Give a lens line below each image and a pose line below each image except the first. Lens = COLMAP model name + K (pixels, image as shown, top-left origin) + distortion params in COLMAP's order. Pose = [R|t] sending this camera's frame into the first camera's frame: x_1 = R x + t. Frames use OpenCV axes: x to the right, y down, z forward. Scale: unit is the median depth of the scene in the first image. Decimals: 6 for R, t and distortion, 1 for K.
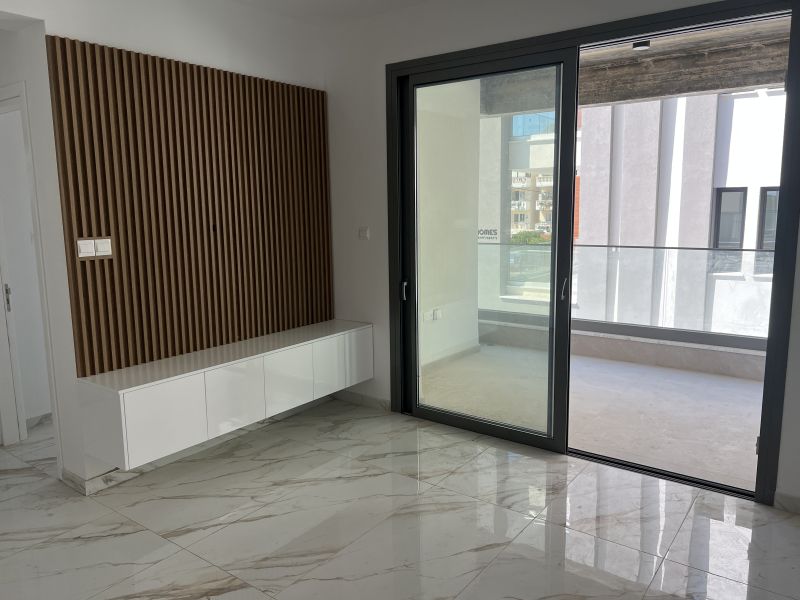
lens RADIAL K [[588.7, 0, 398.9], [0, 588.7, 311.5], [0, 0, 1]] dist [0.090808, -0.095068]
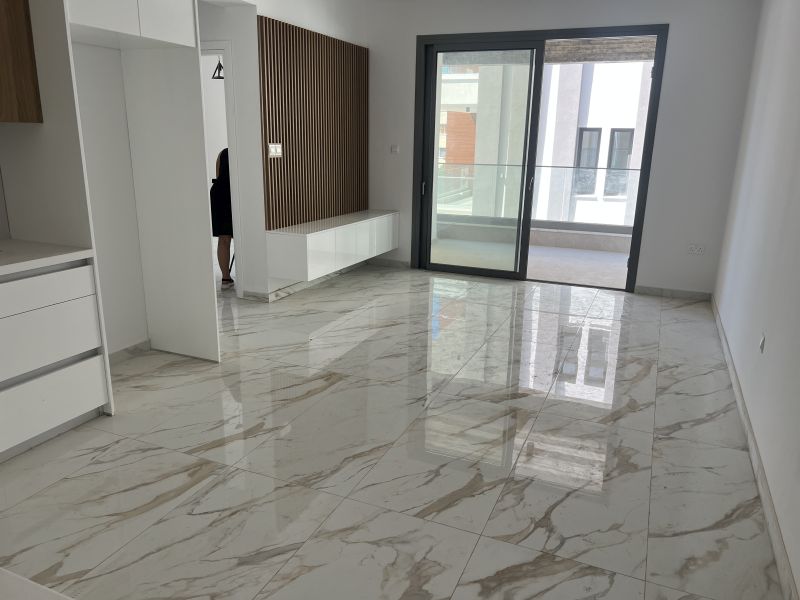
lens RADIAL K [[588.7, 0, 398.9], [0, 588.7, 311.5], [0, 0, 1]] dist [0.090808, -0.095068]
pose [[0.973261, -0.030268, 0.227699, -0.438937], [0.004914, 0.993797, 0.111100, 0.120400], [-0.229650, -0.107010, 0.967373, -0.551753]]
